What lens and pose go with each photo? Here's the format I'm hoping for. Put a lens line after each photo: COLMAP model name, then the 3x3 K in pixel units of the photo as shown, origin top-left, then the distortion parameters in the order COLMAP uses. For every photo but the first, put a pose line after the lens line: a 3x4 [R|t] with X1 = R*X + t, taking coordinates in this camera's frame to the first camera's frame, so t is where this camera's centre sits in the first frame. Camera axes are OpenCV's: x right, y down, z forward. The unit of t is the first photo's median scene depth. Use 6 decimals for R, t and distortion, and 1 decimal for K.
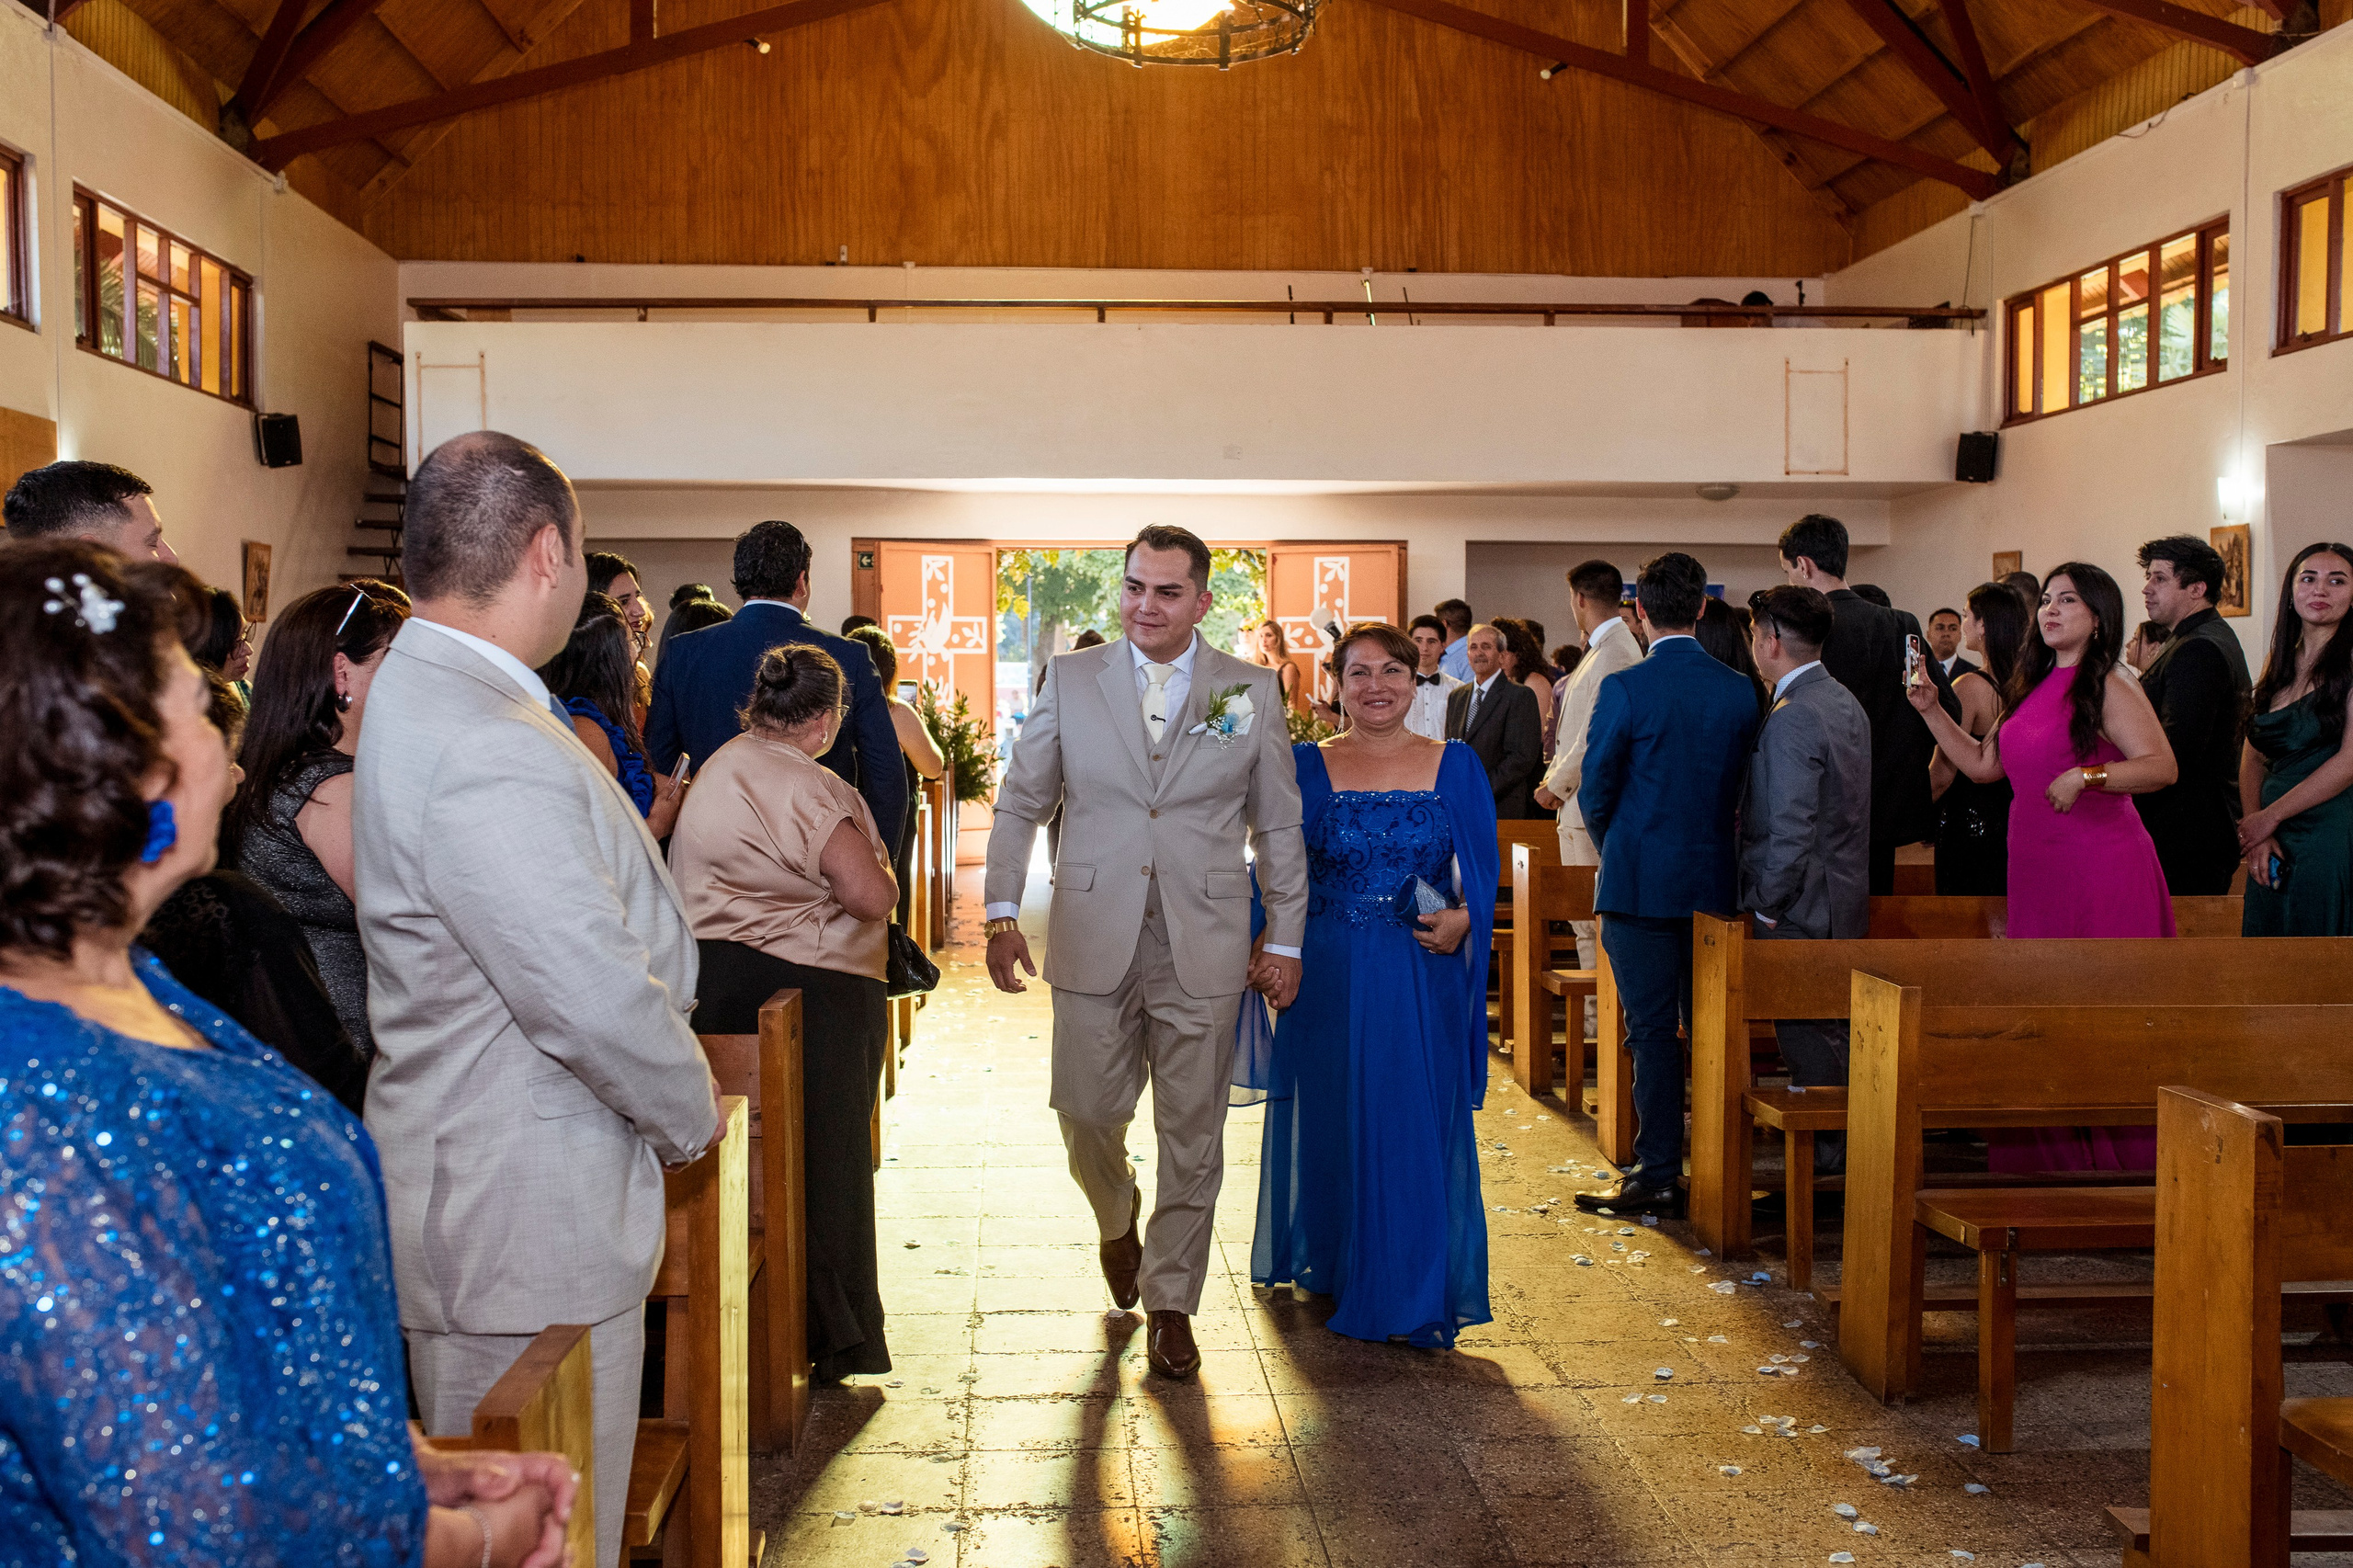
lens RADIAL K [[2316.9, 0, 1185.8], [0, 2316.9, 809.1], [0, 0, 1]] dist [-0.056293, 0.072494]
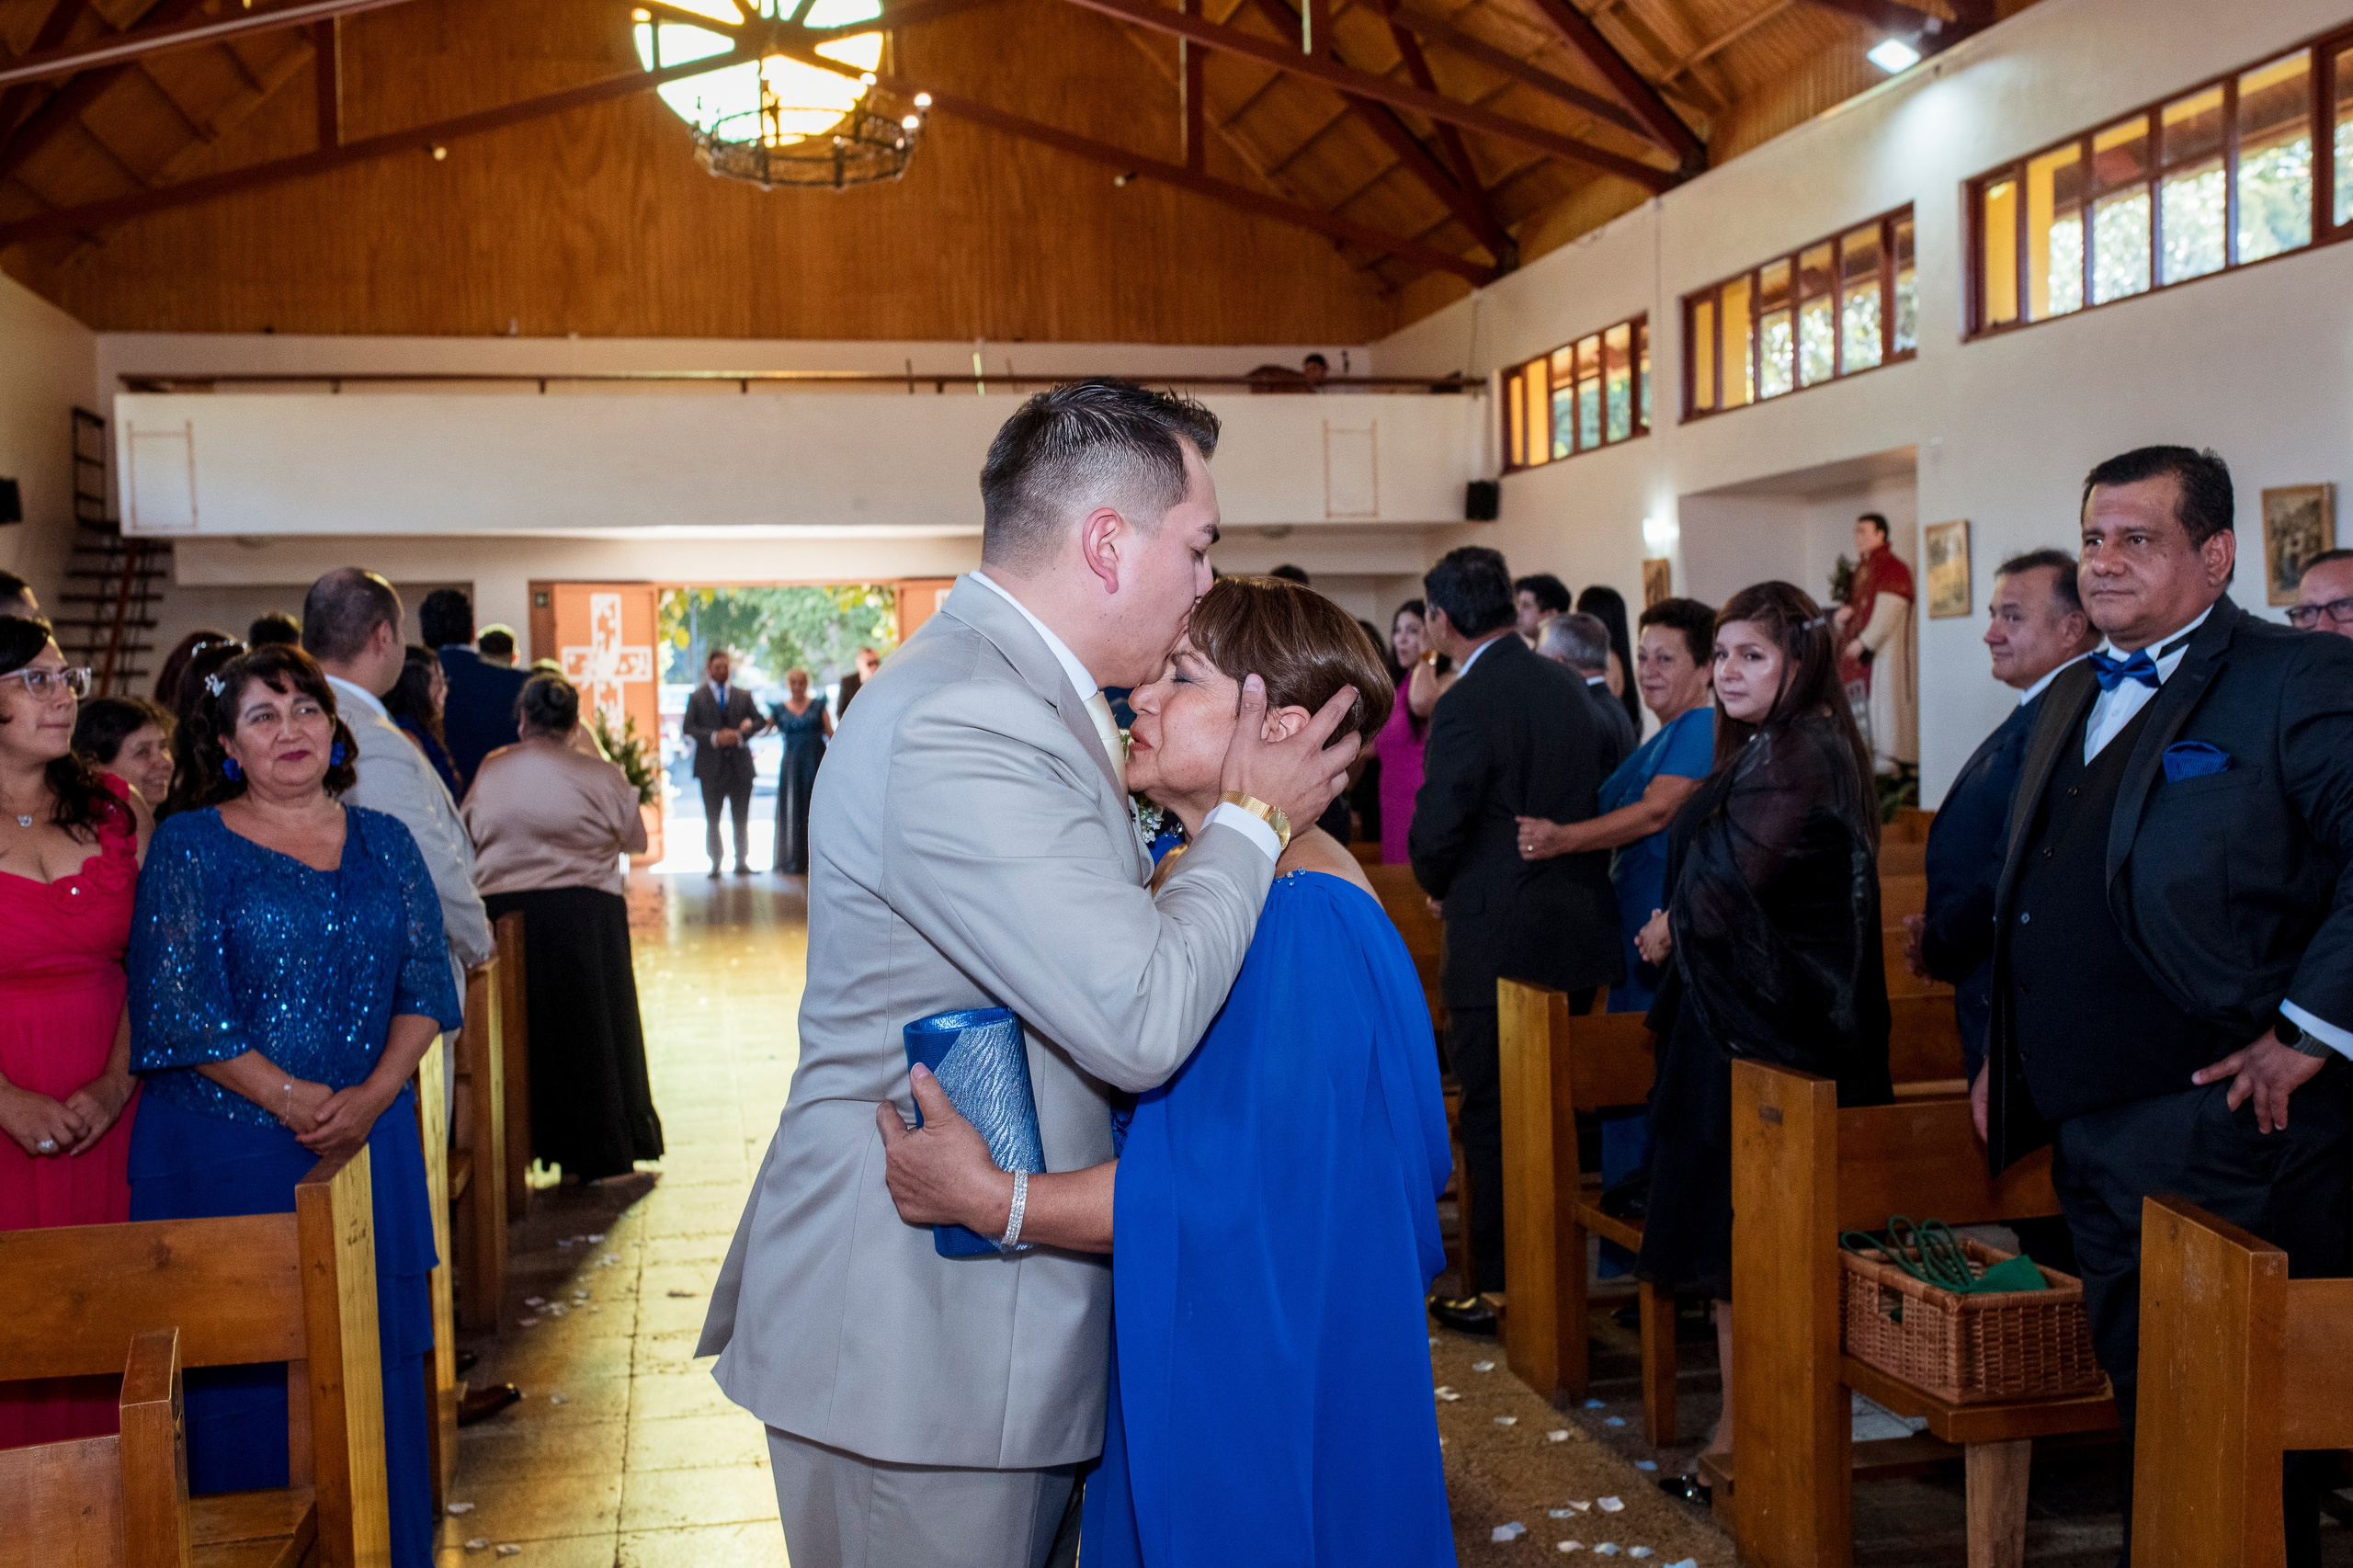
lens RADIAL K [[2316.9, 0, 1185.8], [0, 2316.9, 809.1], [0, 0, 1]] dist [-0.056293, 0.072494]
pose [[0.990284, -0.027275, 0.136359, 0.018282], [0.028195, 0.999591, -0.004821, 0.009722], [-0.136172, 0.008619, 0.990648, -0.168528]]
